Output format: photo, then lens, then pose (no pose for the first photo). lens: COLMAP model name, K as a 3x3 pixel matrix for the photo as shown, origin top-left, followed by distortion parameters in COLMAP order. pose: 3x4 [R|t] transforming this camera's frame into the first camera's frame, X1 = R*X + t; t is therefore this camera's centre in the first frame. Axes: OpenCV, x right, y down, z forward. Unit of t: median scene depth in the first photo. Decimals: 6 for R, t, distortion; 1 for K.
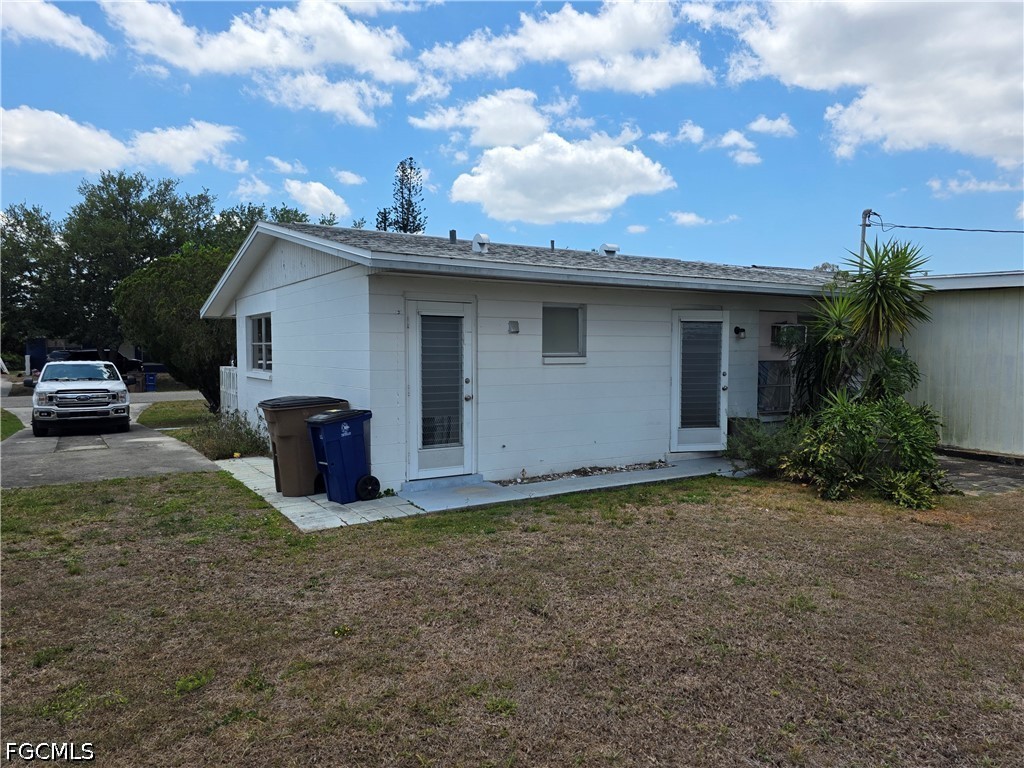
lens RADIAL K [[700.0, 0, 509.2], [0, 700.0, 409.1], [0, 0, 1]] dist [0.057618, -0.058585]
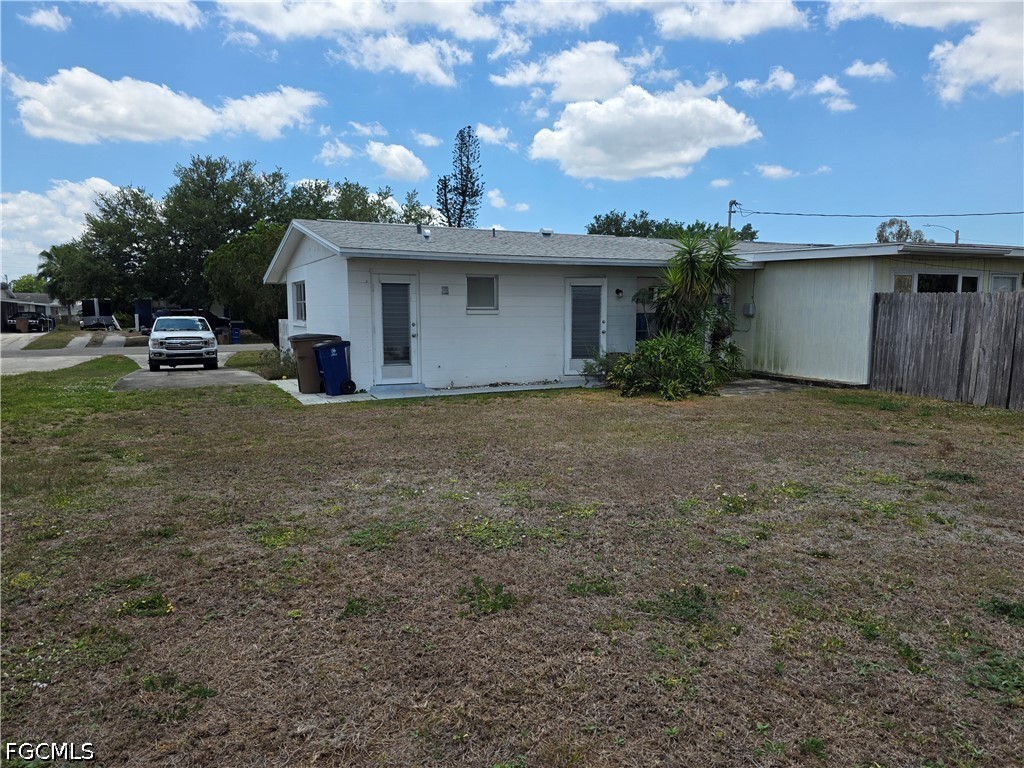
lens RADIAL K [[700.0, 0, 511.9], [0, 700.0, 389.0], [0, 0, 1]] dist [0.057618, -0.058585]
pose [[0.994587, 0.008603, -0.103547, 0.249060], [-0.005643, 0.999568, 0.028843, 0.044858], [0.103750, -0.028102, 0.994206, -0.427842]]
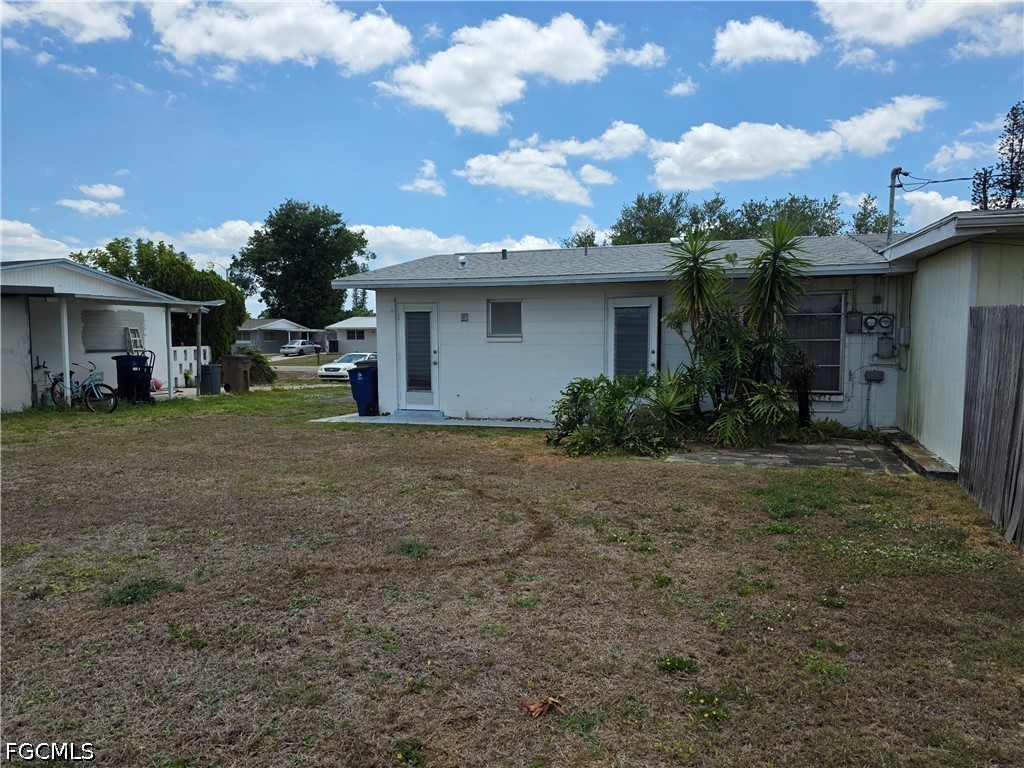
lens RADIAL K [[700.0, 0, 510.3], [0, 700.0, 388.5], [0, 0, 1]] dist [0.057618, -0.058585]
pose [[0.632786, 0.054444, -0.772410, 0.974165], [-0.060268, 0.997962, 0.020968, -0.000619], [0.771978, 0.033283, 0.634778, 0.093642]]
